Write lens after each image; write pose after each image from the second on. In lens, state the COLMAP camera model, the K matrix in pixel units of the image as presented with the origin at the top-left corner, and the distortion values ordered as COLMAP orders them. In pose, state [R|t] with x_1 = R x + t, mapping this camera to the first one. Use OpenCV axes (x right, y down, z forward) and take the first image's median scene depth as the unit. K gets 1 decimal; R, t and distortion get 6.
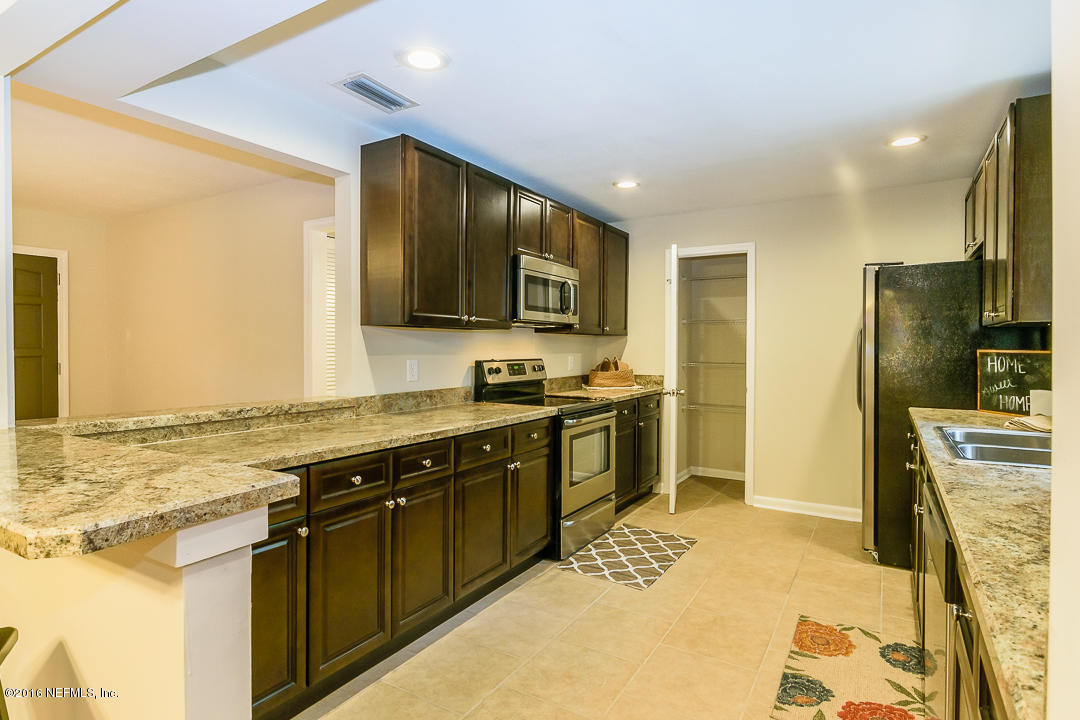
lens RADIAL K [[586.9, 0, 539.2], [0, 586.9, 371.8], [0, 0, 1]] dist [-0.021195, -0.000169]
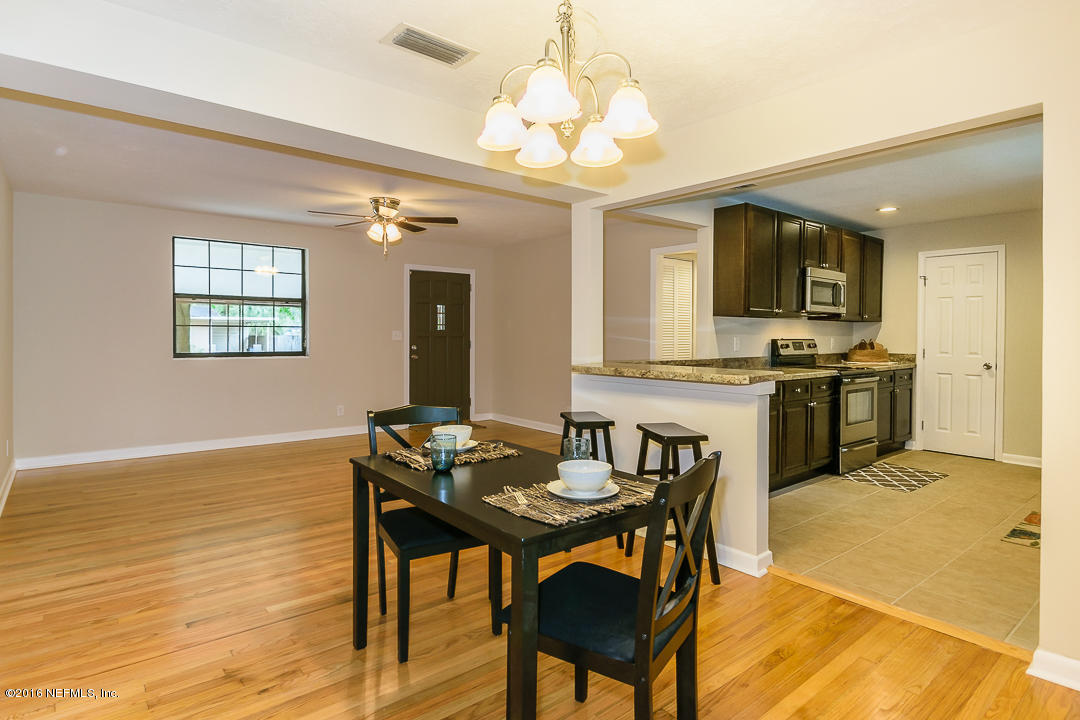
lens RADIAL K [[574.8, 0, 538.8], [0, 574.8, 348.9], [0, 0, 1]] dist [-0.001073, -0.000188]
pose [[0.939821, 0.010815, -0.341496, -0.165380], [-0.017328, 0.999721, -0.016030, 0.039009], [0.341228, 0.020983, 0.939746, -0.557345]]
